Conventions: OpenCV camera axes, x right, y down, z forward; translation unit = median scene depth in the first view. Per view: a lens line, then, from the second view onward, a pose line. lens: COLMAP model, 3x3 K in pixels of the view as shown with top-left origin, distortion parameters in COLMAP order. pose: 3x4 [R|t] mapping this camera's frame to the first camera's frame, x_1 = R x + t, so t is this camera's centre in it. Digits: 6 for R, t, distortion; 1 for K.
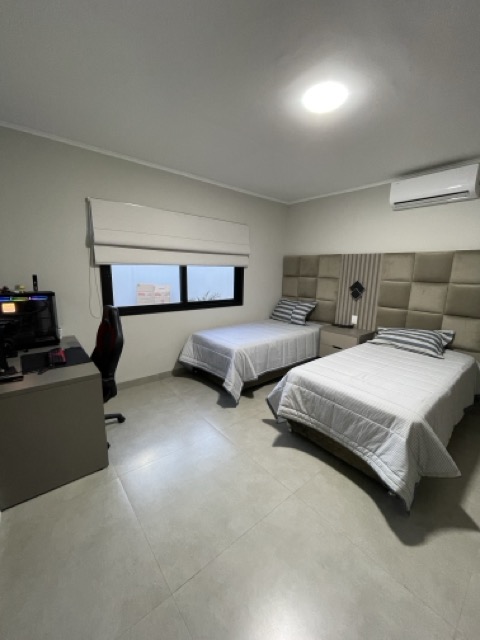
lens RADIAL K [[259.2, 0, 242.5], [0, 259.2, 320.5], [0, 0, 1]] dist [0.000677, 0.000115]
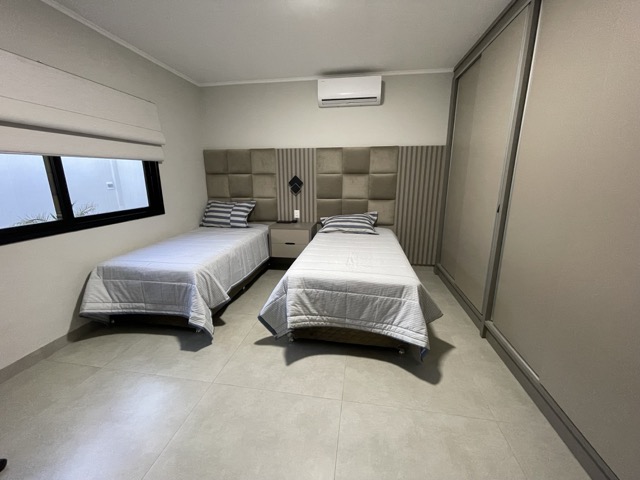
lens RADIAL K [[259.2, 0, 319.9], [0, 259.2, 236.9], [0, 0, 1]] dist [0.000677, 0.000115]
pose [[0.757042, -0.174262, 0.629698, -0.195585], [0.144422, 0.984567, 0.098840, -0.003189], [-0.637205, 0.016116, 0.770526, 0.190763]]
